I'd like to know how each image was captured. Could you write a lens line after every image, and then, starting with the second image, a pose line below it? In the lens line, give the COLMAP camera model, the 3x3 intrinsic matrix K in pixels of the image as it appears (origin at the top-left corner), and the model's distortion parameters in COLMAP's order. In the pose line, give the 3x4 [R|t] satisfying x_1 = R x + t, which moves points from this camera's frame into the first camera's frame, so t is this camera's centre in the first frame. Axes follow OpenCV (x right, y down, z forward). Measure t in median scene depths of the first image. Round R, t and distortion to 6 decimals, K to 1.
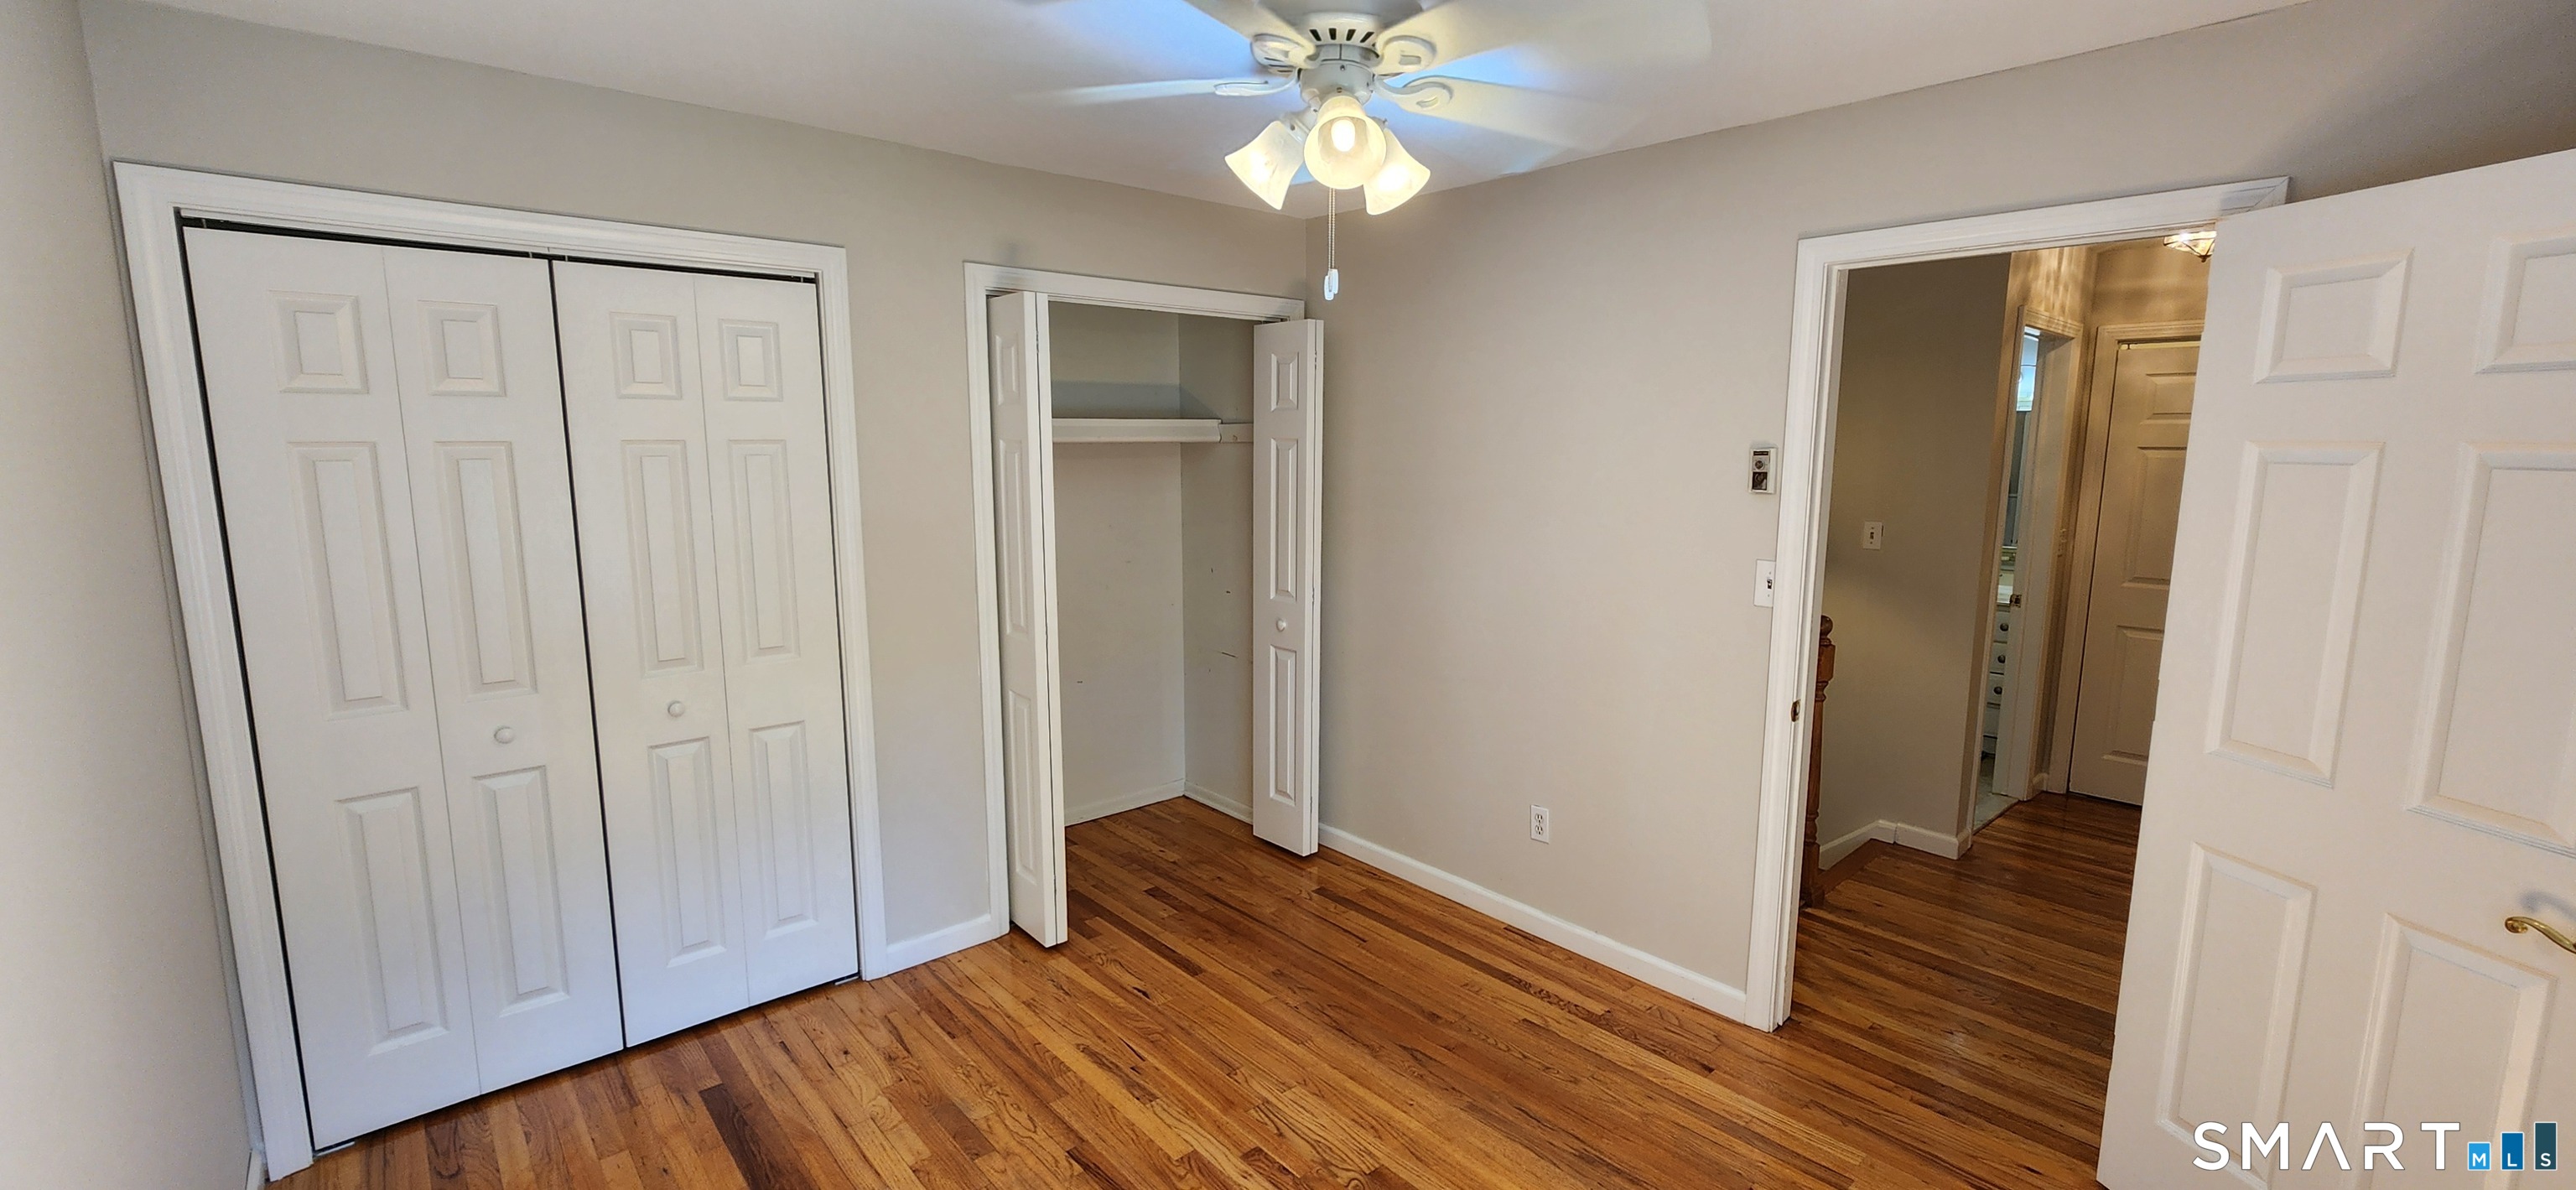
lens RADIAL K [[1059.7, 0, 1280.3], [0, 1059.7, 591.8], [0, 0, 1]] dist [0.008724, -0.008621]
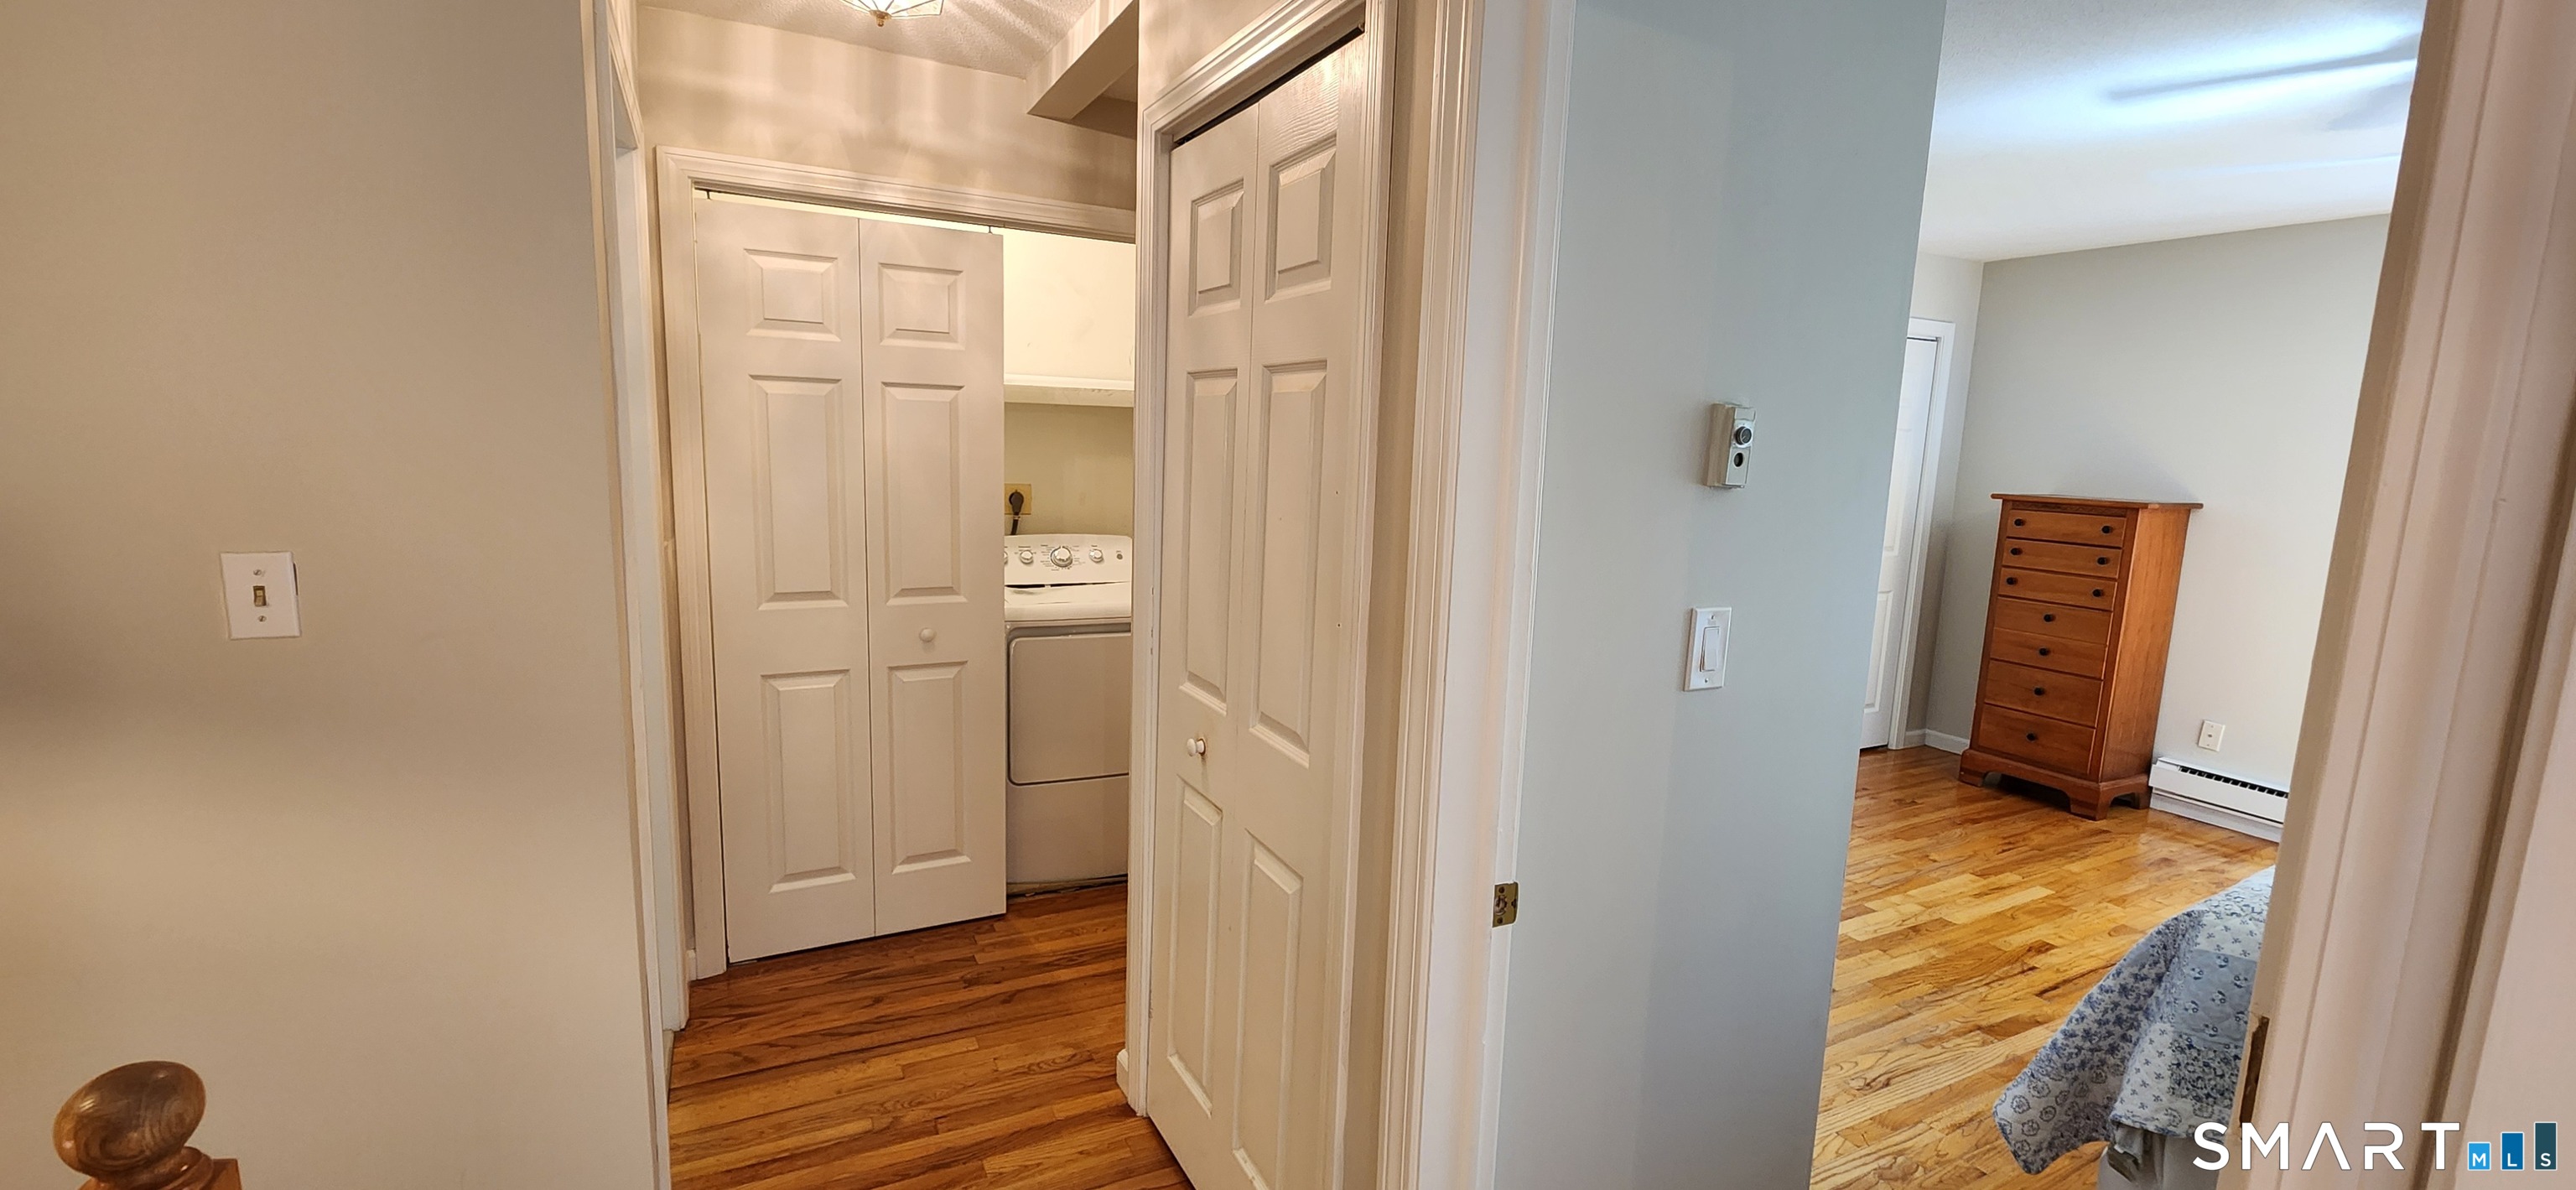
lens RADIAL K [[1045.6, 0, 1286.5], [0, 1045.6, 589.3], [0, 0, 1]] dist [-0.001412, -0.000067]
pose [[0.228476, -0.137531, 0.963786, 0.470112], [0.105850, 0.987612, 0.115838, -0.085200], [-0.967778, 0.075551, 0.240203, 0.905180]]
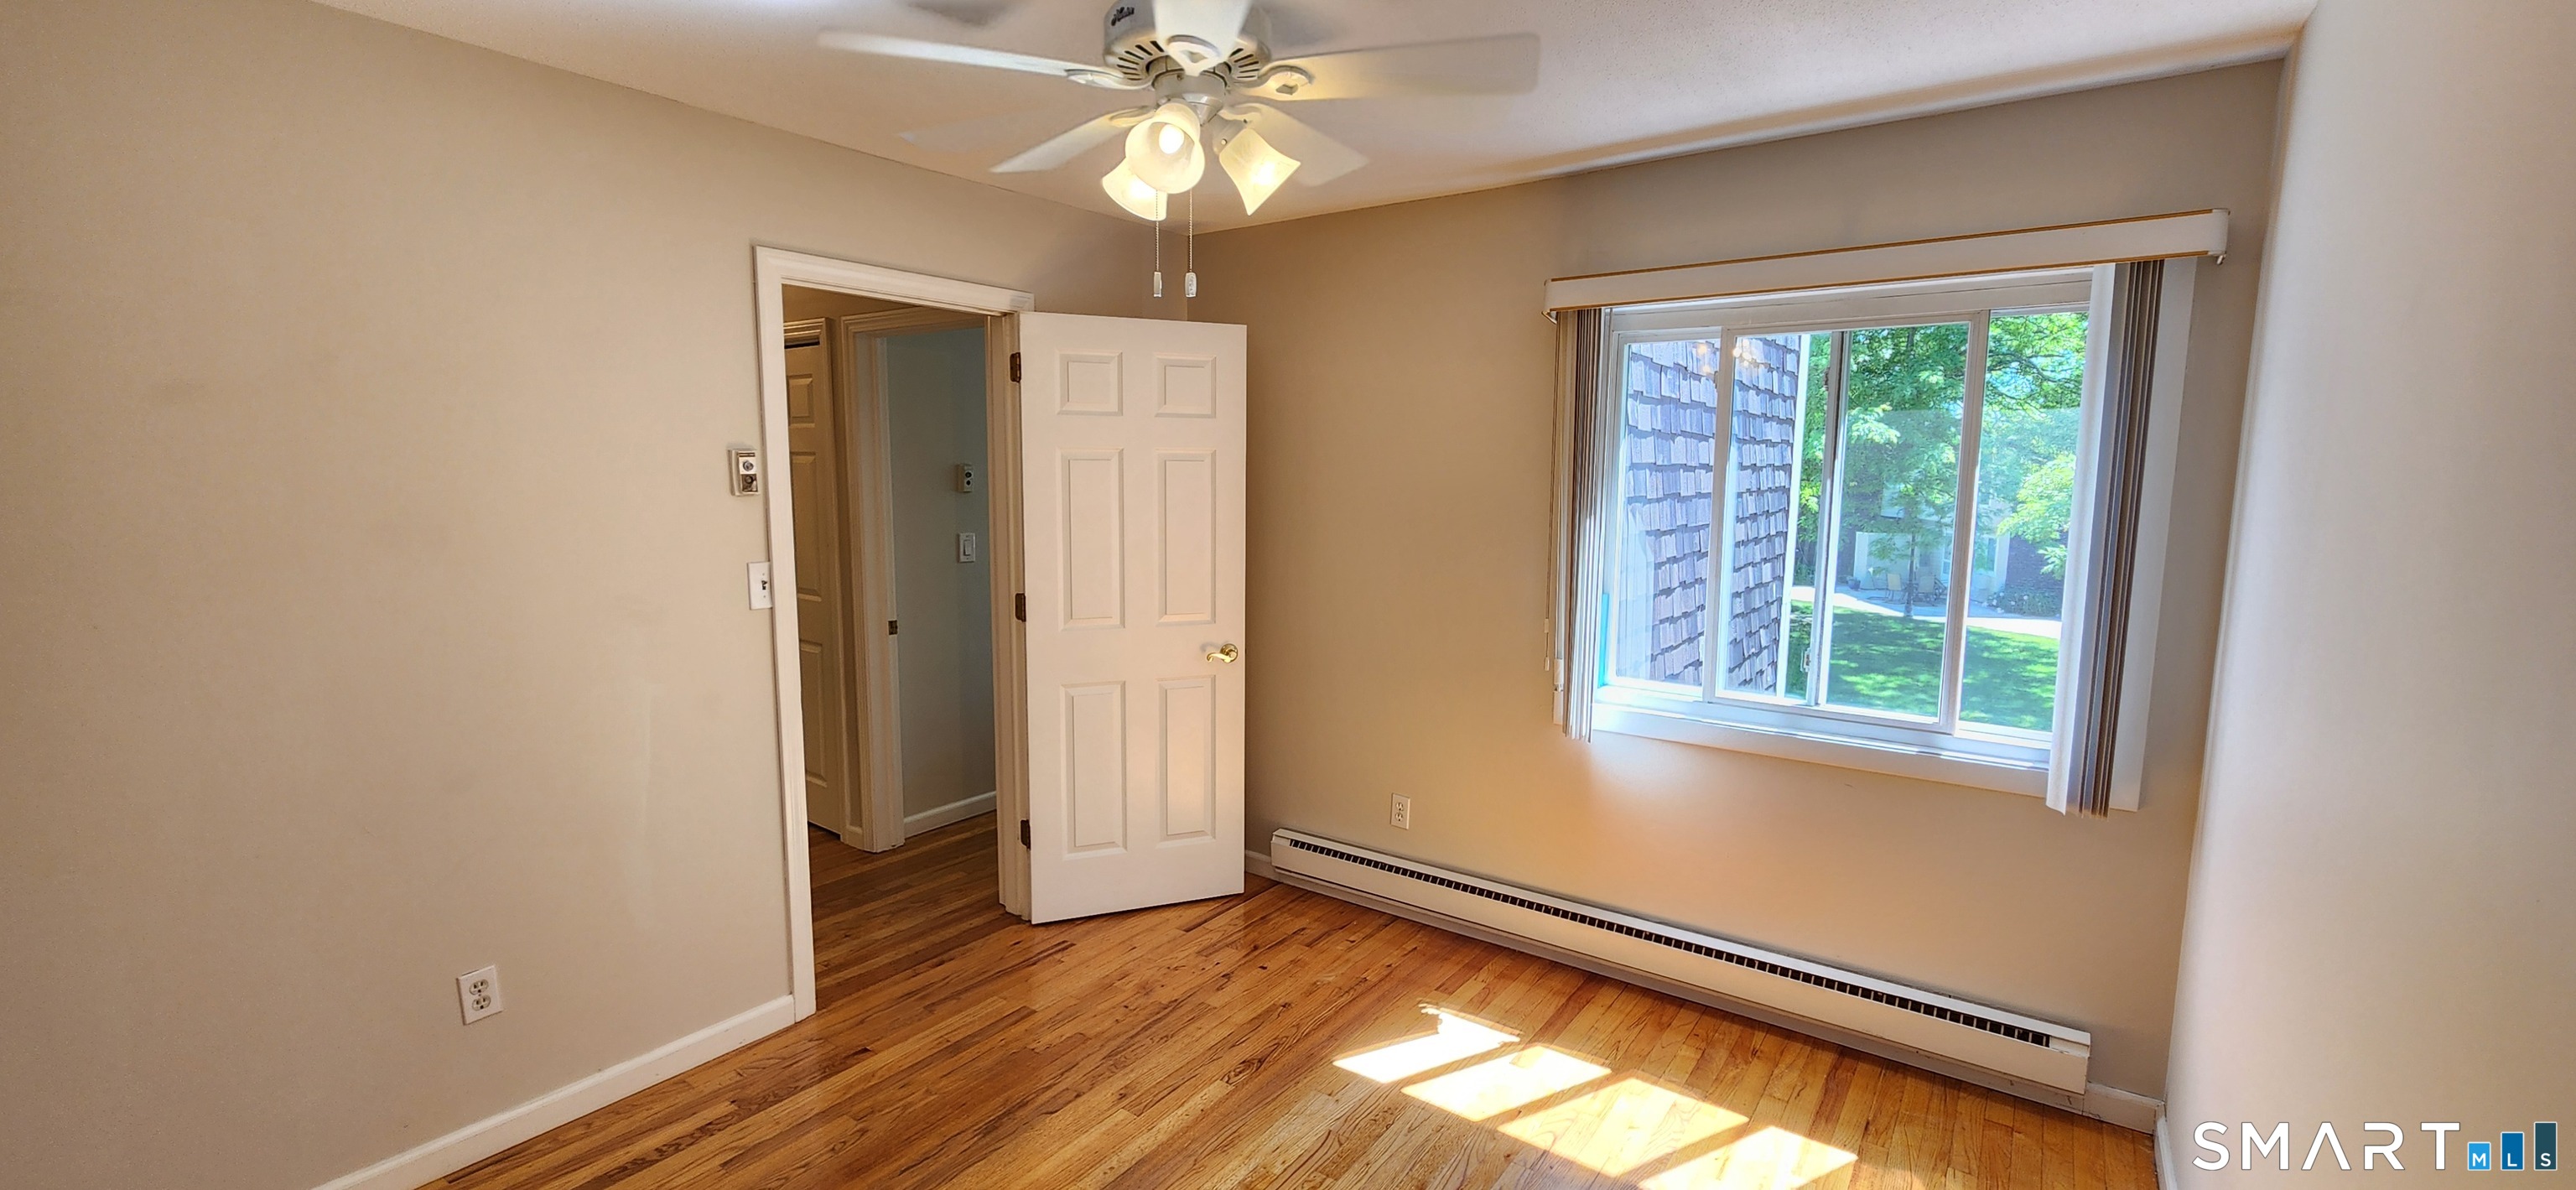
lens RADIAL K [[1059.7, 0, 1280.3], [0, 1059.7, 591.8], [0, 0, 1]] dist [0.008724, -0.008621]
pose [[-0.211688, -0.123216, 0.969539, -0.592235], [0.133895, 0.979011, 0.153654, -0.087071], [-0.968122, 0.162344, -0.190747, 0.690387]]
